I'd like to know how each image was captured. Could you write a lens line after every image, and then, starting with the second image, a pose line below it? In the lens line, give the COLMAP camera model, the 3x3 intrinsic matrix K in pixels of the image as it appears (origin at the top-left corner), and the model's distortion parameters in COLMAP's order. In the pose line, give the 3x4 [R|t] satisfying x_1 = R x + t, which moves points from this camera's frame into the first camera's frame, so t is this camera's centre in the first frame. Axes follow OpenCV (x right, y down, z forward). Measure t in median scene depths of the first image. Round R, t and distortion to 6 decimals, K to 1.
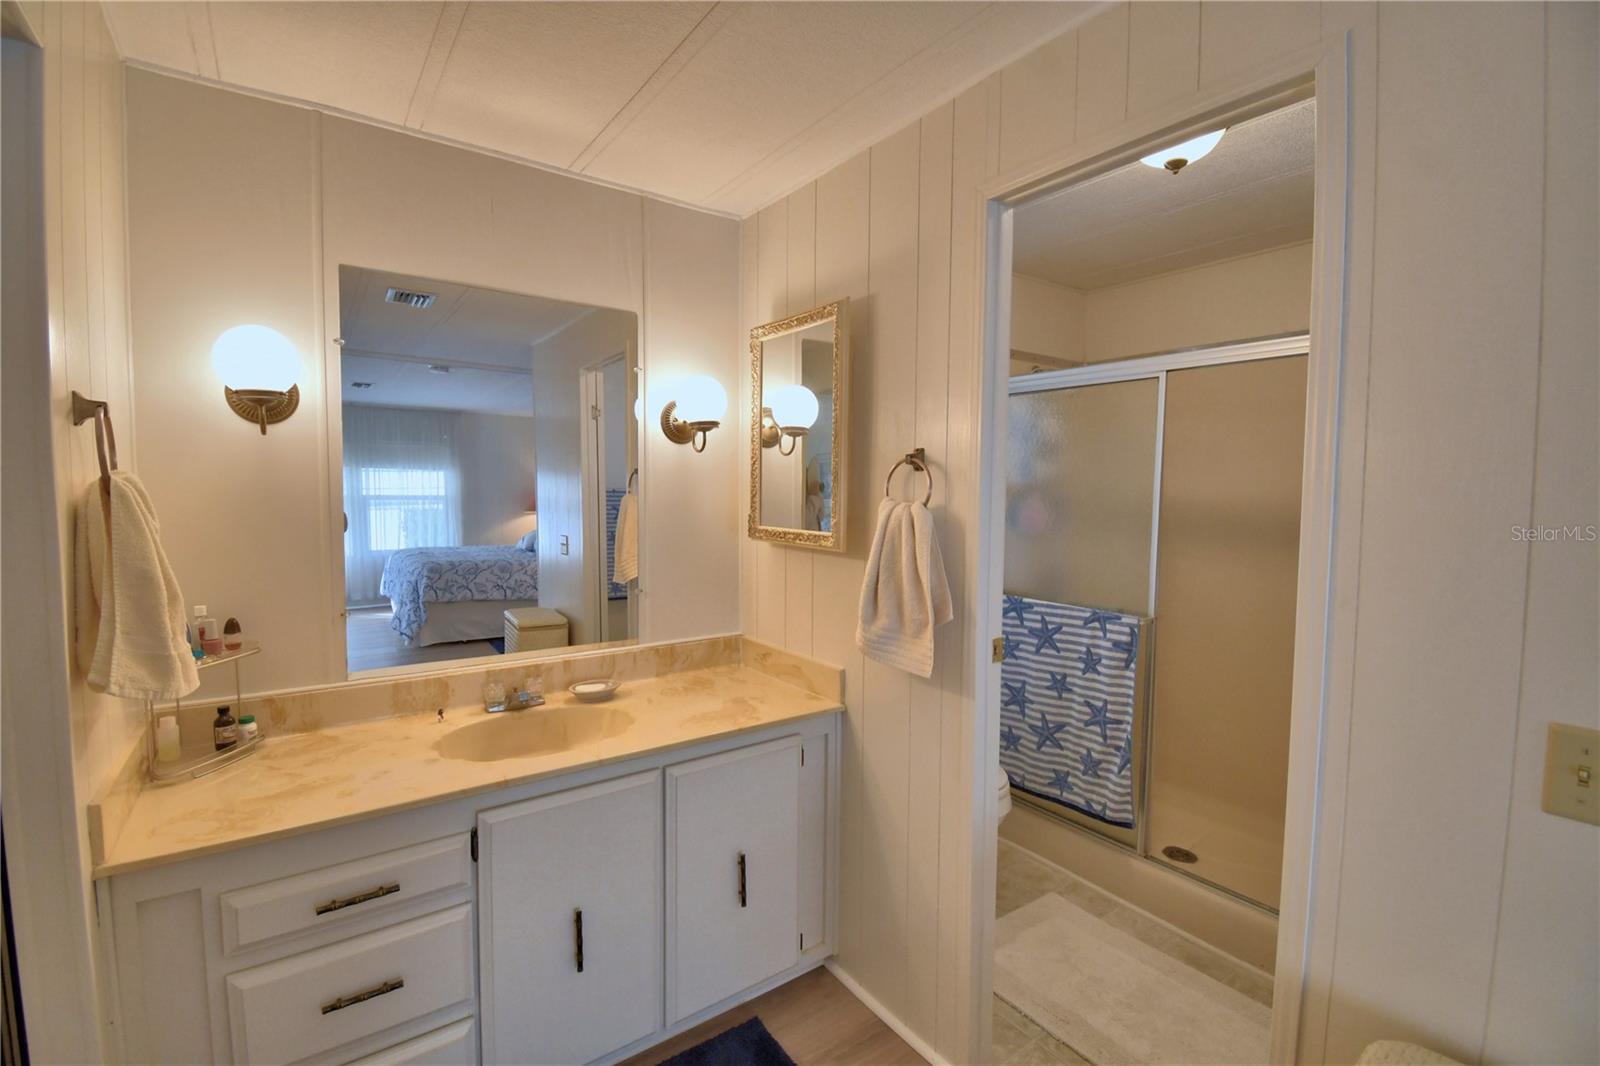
lens RADIAL K [[705.3, 0, 774.4], [0, 705.3, 526.5], [0, 0, 1]] dist [0.013520, -0.019634]
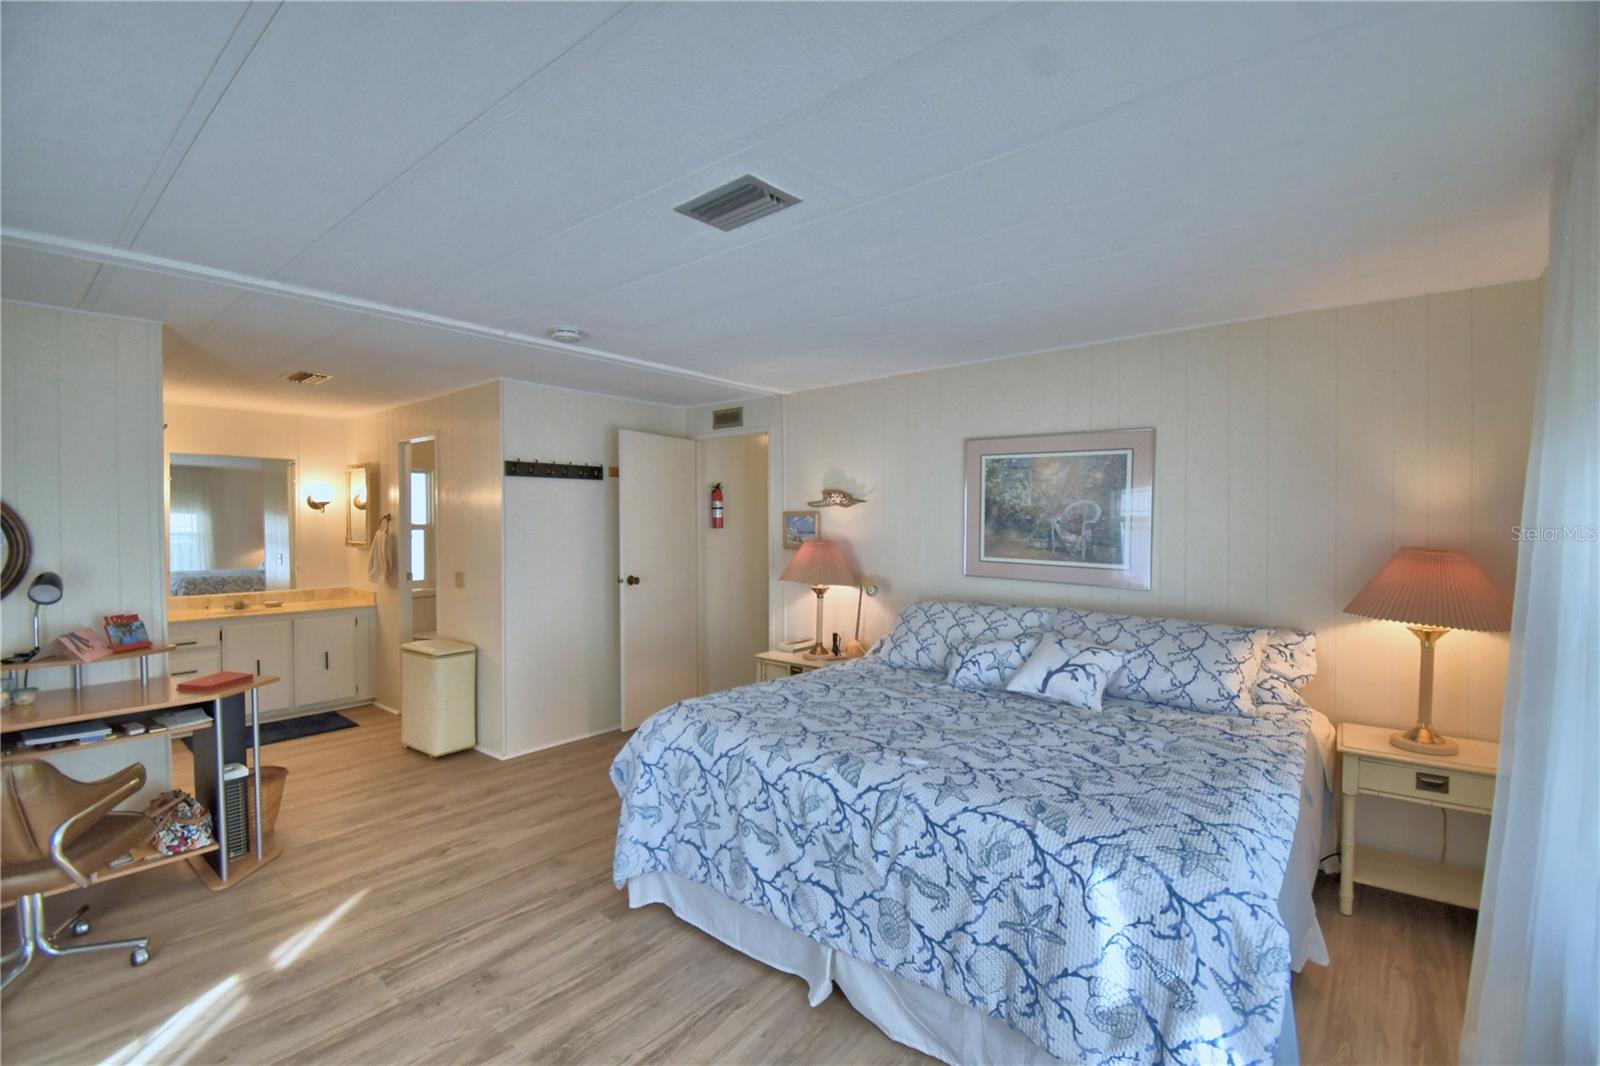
lens RADIAL K [[705.3, 0, 806.5], [0, 705.3, 536.4], [0, 0, 1]] dist [0.013520, -0.019634]
pose [[0.958653, -0.011666, 0.284337, 1.022414], [0.021000, 0.999335, -0.029801, 0.110727], [-0.283801, 0.034540, 0.958261, -2.378948]]
